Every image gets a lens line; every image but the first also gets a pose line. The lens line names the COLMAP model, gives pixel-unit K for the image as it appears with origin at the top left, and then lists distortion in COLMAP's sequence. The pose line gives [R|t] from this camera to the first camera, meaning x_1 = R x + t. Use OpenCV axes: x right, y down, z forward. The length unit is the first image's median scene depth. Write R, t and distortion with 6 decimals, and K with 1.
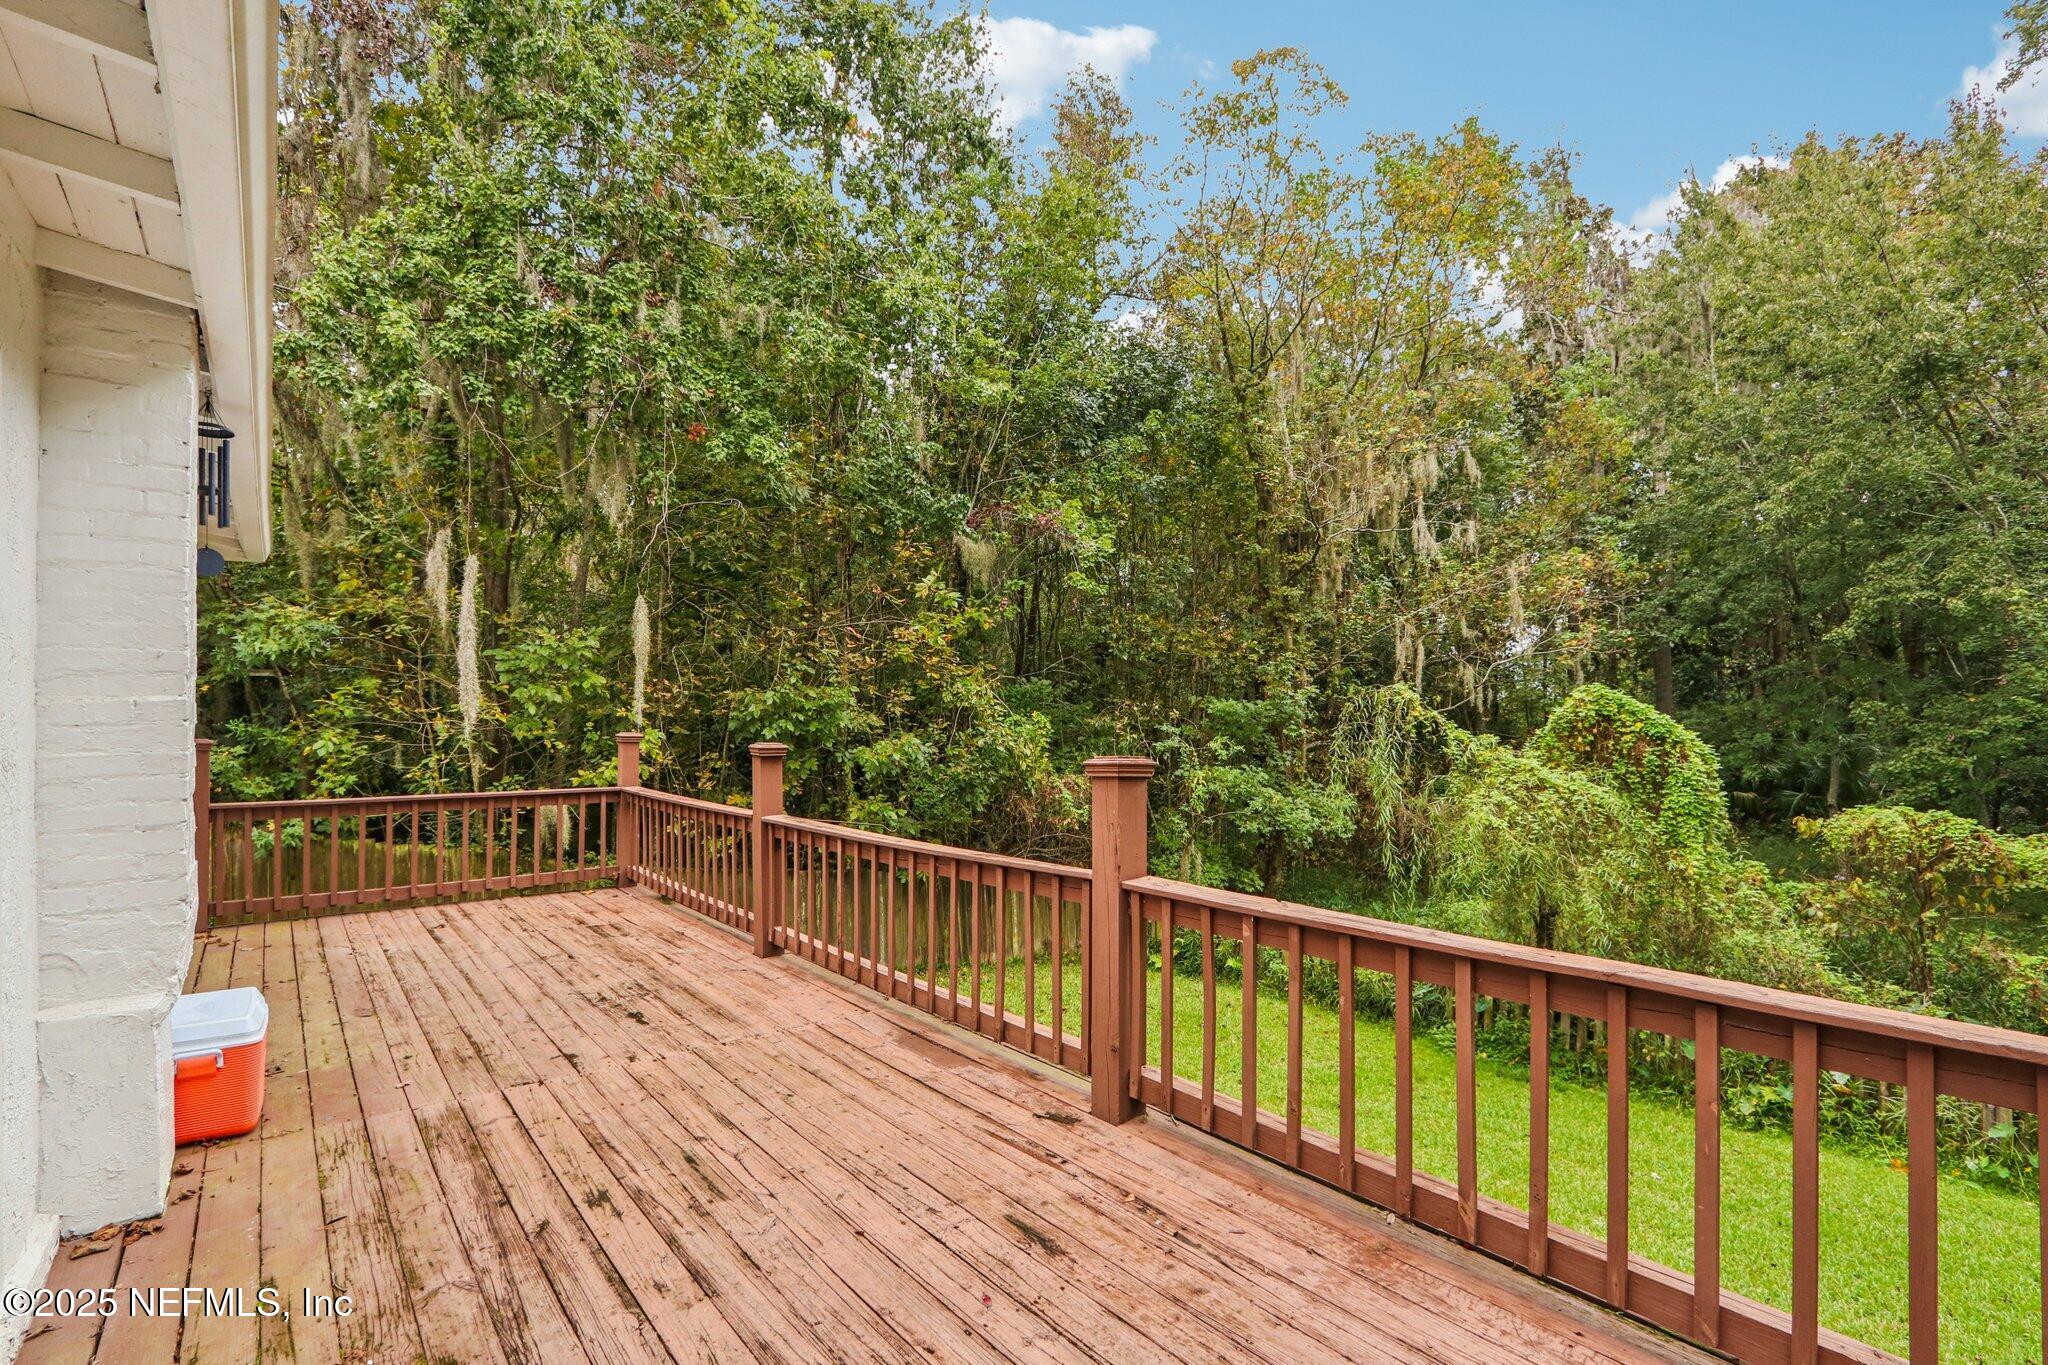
lens RADIAL K [[960.2, 0, 1015.0], [0, 960.2, 719.3], [0, 0, 1]] dist [-0.012107, -0.000387]
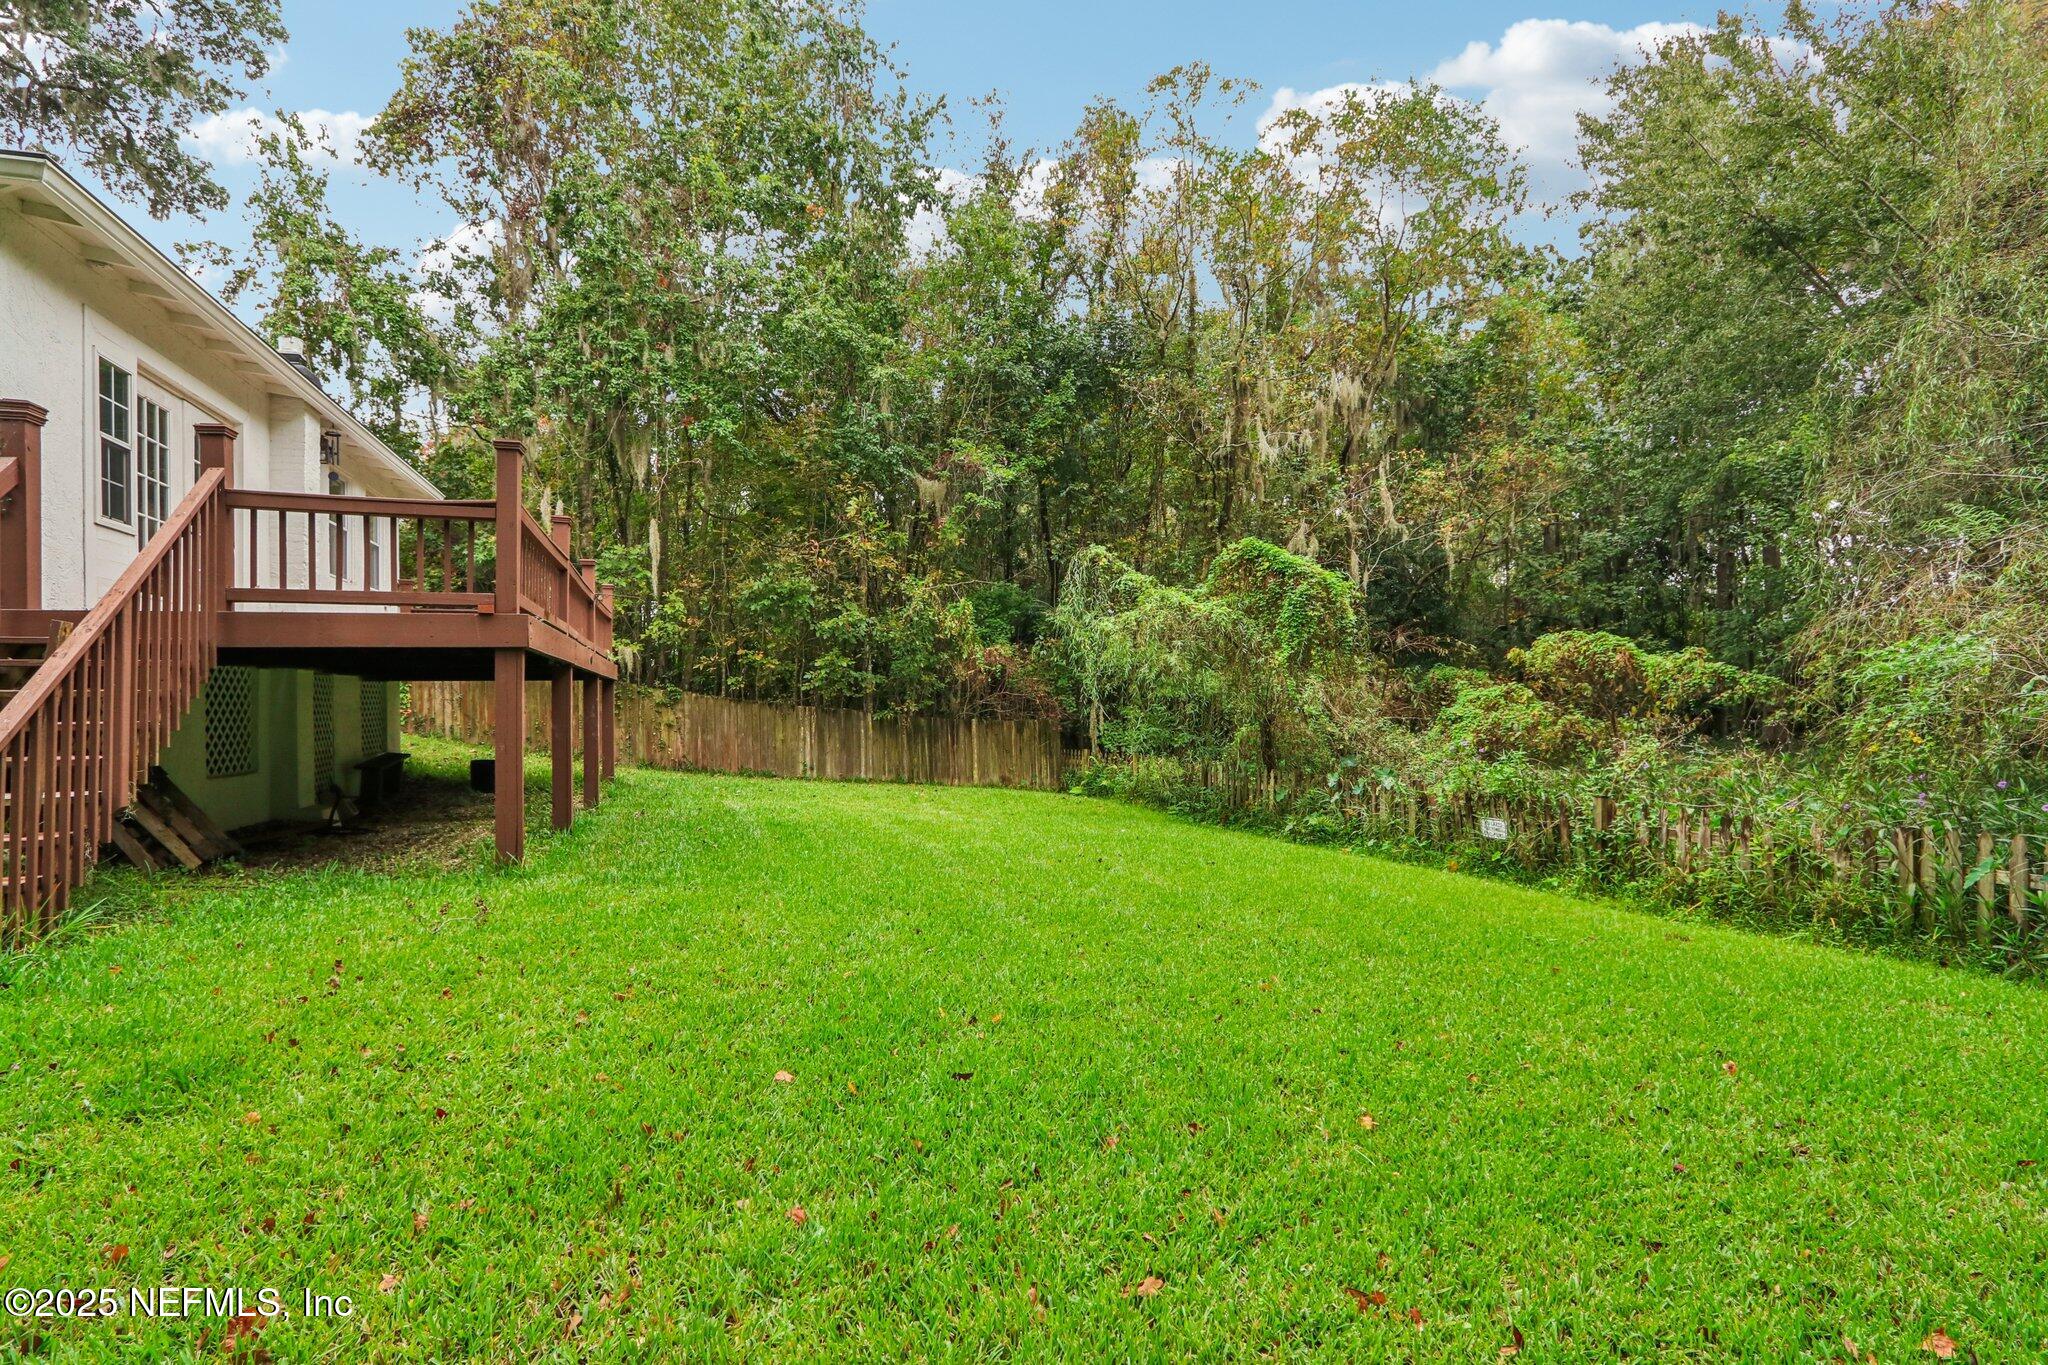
lens RADIAL K [[982.0, 0, 1024.0], [0, 982.0, 682.5], [0, 0, 1]] dist [-0.013905, 0.000283]
pose [[0.943929, -0.016327, -0.329745, 1.895517], [0.008965, 0.999676, -0.023836, 0.492836], [0.330027, 0.019543, 0.943769, -1.011173]]
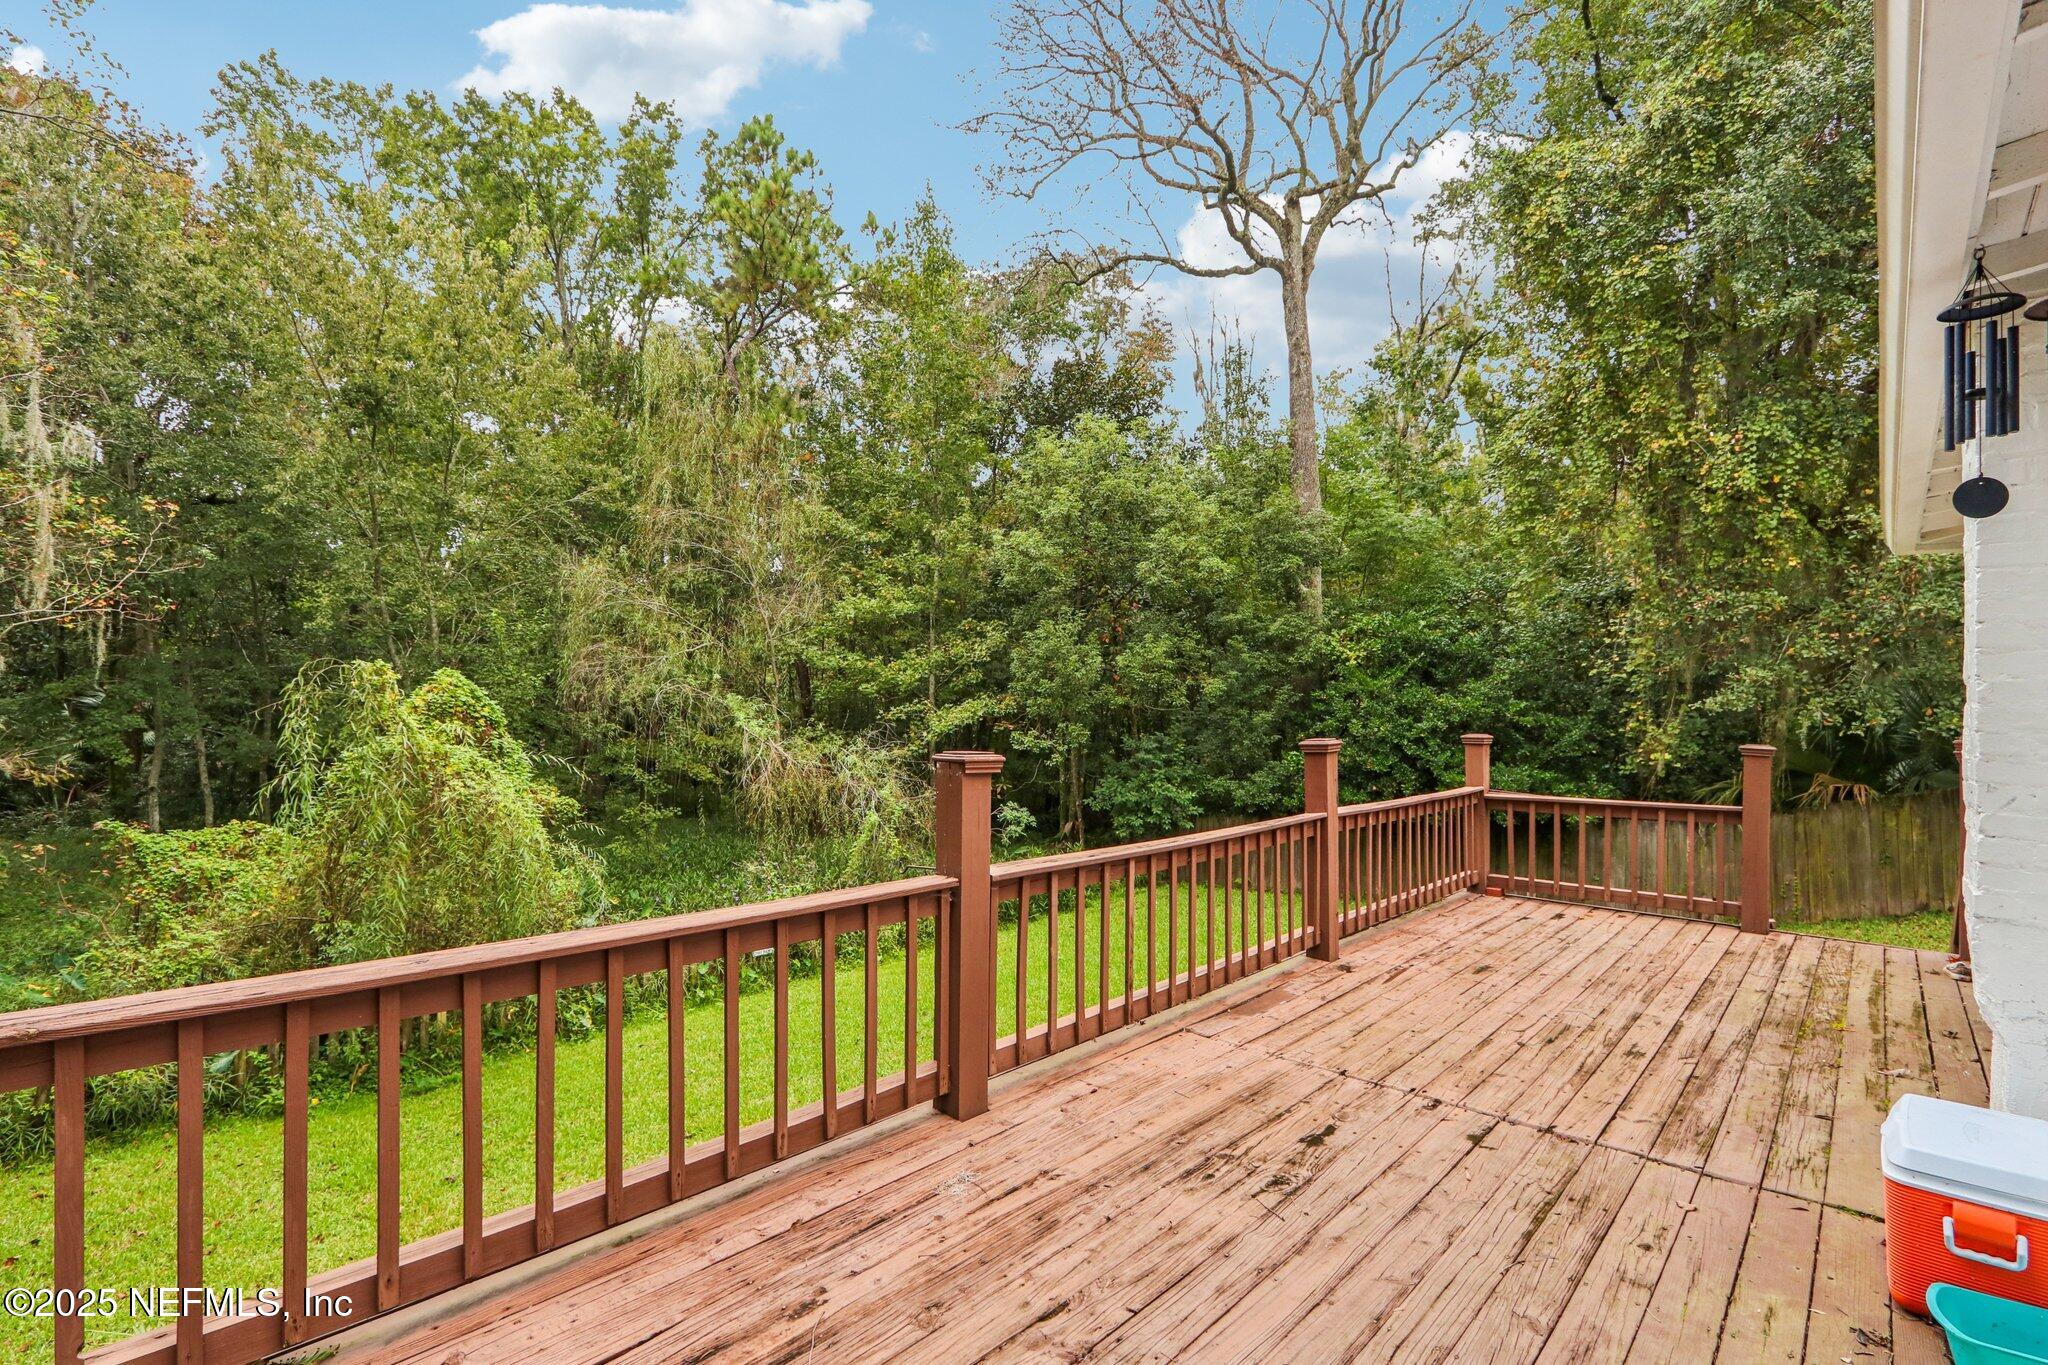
lens RADIAL K [[979.2, 0, 988.0], [0, 979.2, 660.7], [0, 0, 1]] dist [-0.010261, 0.000580]
pose [[-0.163353, 0.047242, 0.985436, -1.196802], [-0.017237, 0.998564, -0.050729, 0.002777], [-0.986417, -0.025273, -0.162304, 1.515369]]
